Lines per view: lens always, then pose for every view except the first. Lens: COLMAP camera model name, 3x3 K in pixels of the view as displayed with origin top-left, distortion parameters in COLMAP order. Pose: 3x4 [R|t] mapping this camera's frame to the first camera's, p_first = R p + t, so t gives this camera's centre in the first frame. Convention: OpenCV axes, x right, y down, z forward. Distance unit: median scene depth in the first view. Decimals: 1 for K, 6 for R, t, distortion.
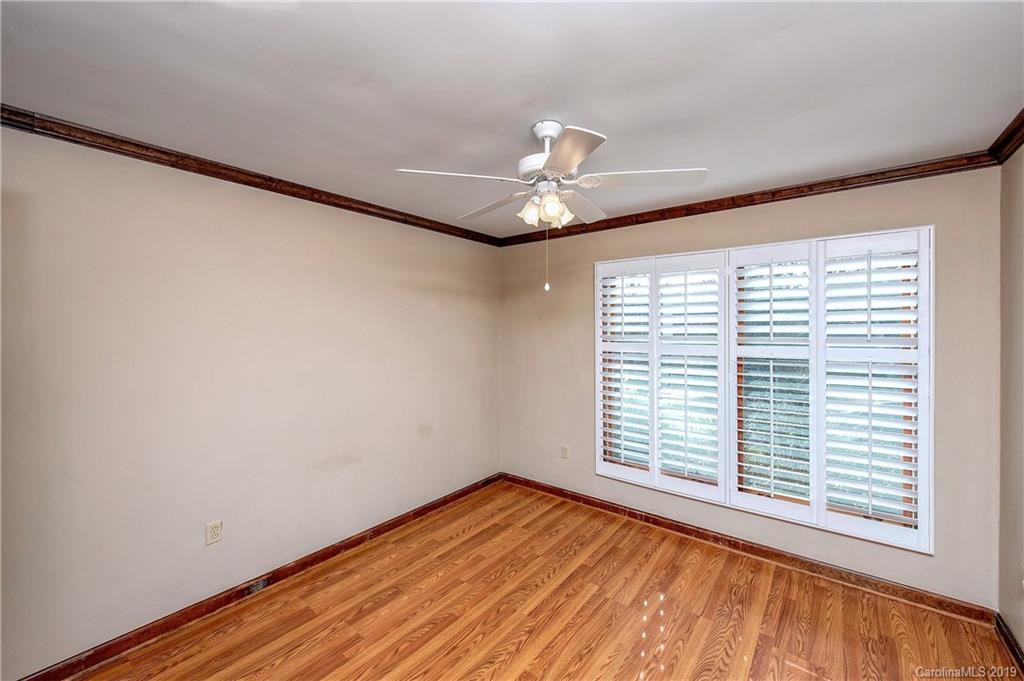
lens RADIAL K [[418.0, 0, 506.9], [0, 418.0, 337.0], [0, 0, 1]] dist [0.001333, 0.000017]
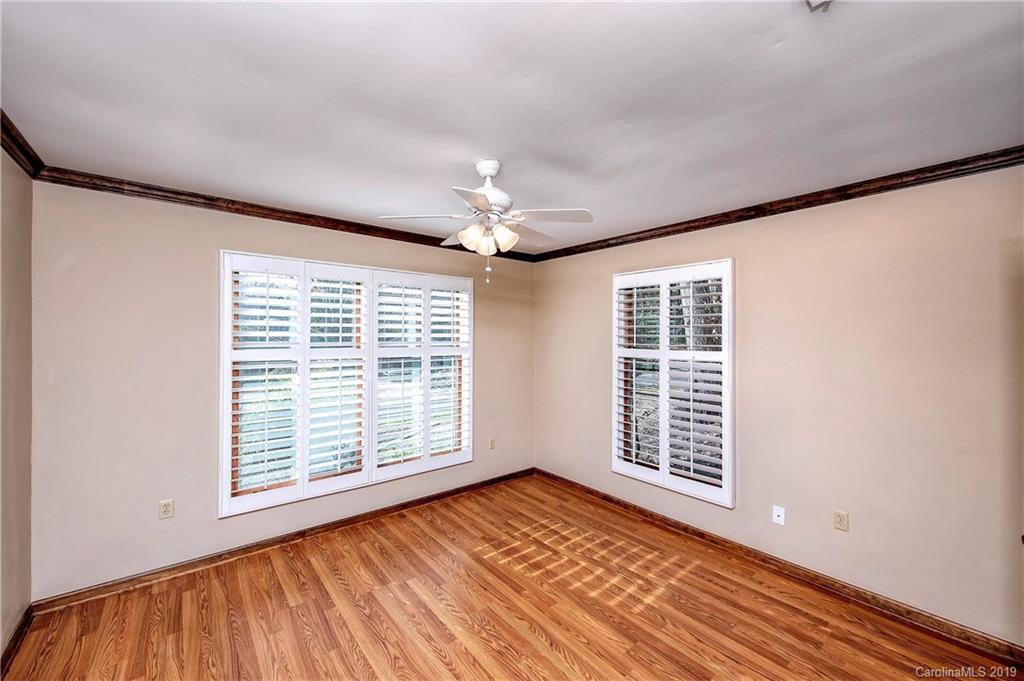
lens RADIAL K [[393.0, 0, 505.8], [0, 393.0, 336.3], [0, 0, 1]] dist [-0.003719, -0.000141]
pose [[0.221629, -0.000805, 0.975131, -0.231629], [0.010454, 0.999944, -0.001550, -0.004538], [-0.975075, 0.010538, 0.221625, 0.184898]]
